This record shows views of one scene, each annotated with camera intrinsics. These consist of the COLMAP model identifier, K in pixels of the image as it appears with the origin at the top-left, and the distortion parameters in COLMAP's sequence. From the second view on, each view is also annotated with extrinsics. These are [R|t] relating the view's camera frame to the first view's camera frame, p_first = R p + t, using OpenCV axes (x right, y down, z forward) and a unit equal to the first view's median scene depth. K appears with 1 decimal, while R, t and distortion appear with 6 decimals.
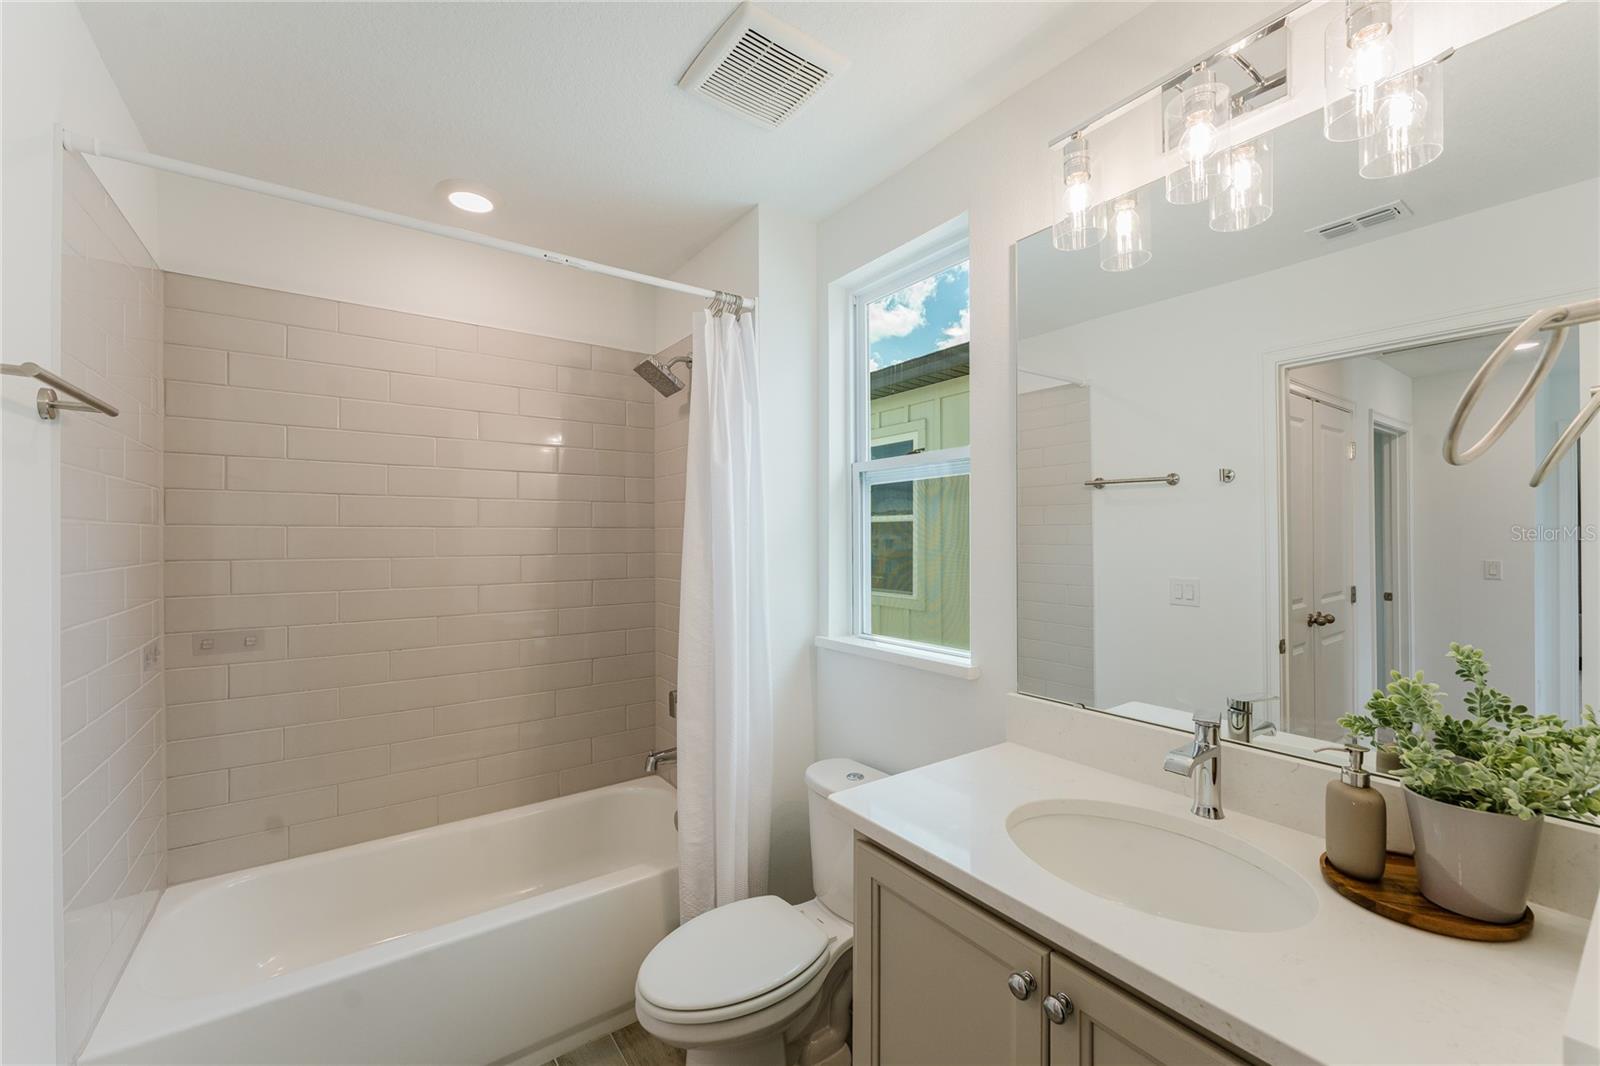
lens RADIAL K [[637.6, 0, 809.8], [0, 637.6, 532.9], [0, 0, 1]] dist [-0.001975, -0.000884]
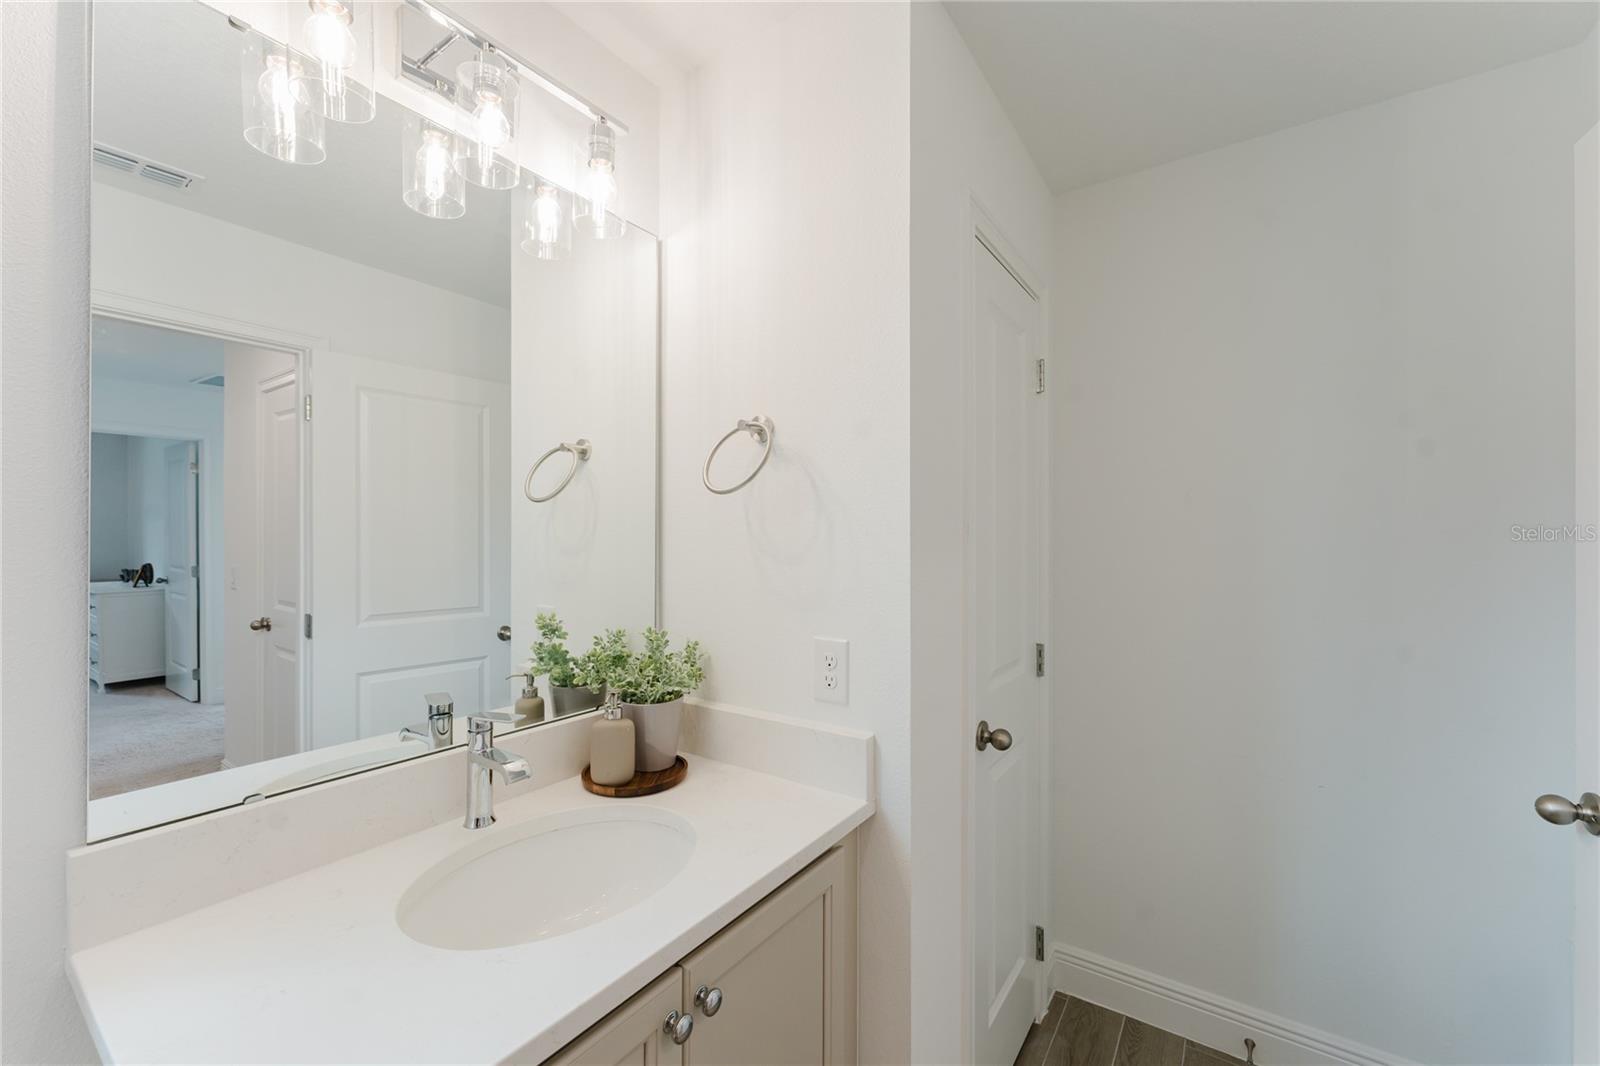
lens RADIAL K [[637.6, 0, 812.7], [0, 637.6, 539.0], [0, 0, 1]] dist [-0.001975, -0.000884]
pose [[-0.345178, -0.003192, 0.938532, -0.369491], [-0.007647, 0.999971, 0.000589, -0.002159], [-0.938506, -0.006974, -0.345192, 0.697636]]
